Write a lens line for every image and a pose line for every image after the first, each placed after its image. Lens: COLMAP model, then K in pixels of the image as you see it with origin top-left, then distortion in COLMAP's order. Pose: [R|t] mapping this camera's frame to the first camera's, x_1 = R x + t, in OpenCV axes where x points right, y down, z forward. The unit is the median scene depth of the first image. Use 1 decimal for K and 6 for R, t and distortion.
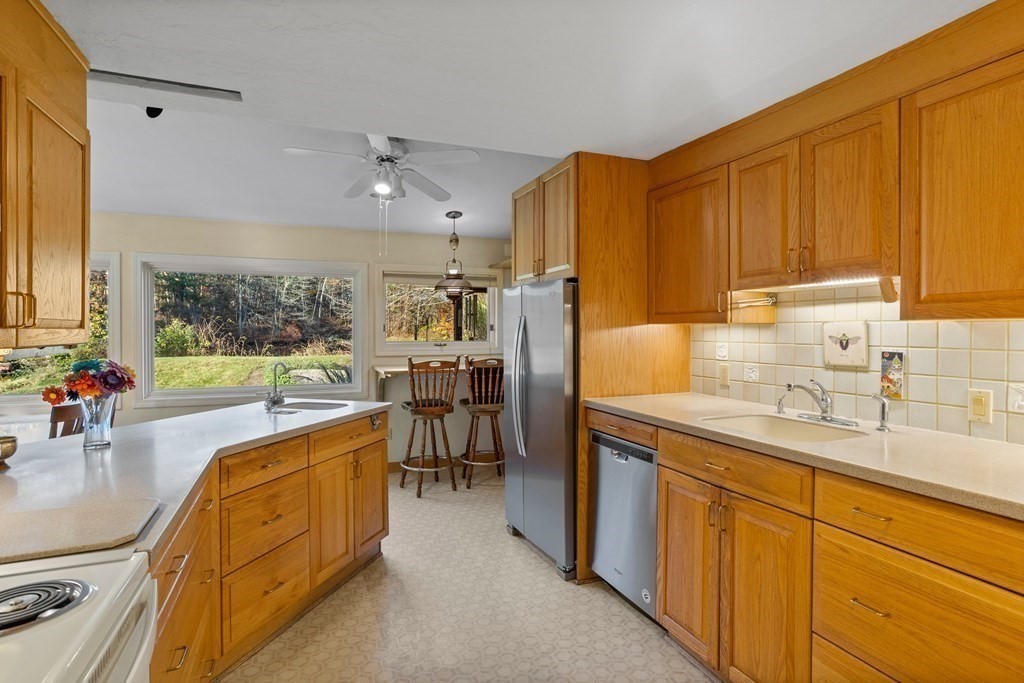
lens RADIAL K [[516.9, 0, 519.7], [0, 516.9, 333.4], [0, 0, 1]] dist [-0.010956, 0.005843]
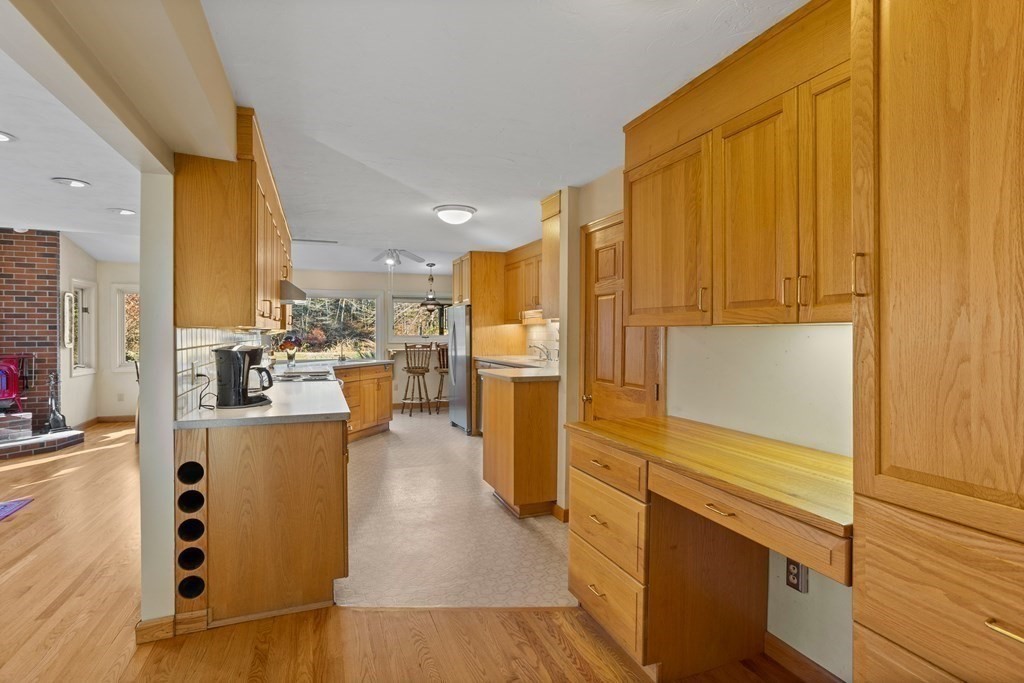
lens RADIAL K [[489.0, 0, 512.2], [0, 489.0, 335.1], [0, 0, 1]] dist [-0.029832, 0.009855]
pose [[0.999464, -0.001344, -0.032708, 0.230580], [0.001294, 0.999998, -0.001561, 0.021111], [0.032710, 0.001518, 0.999464, -0.755811]]
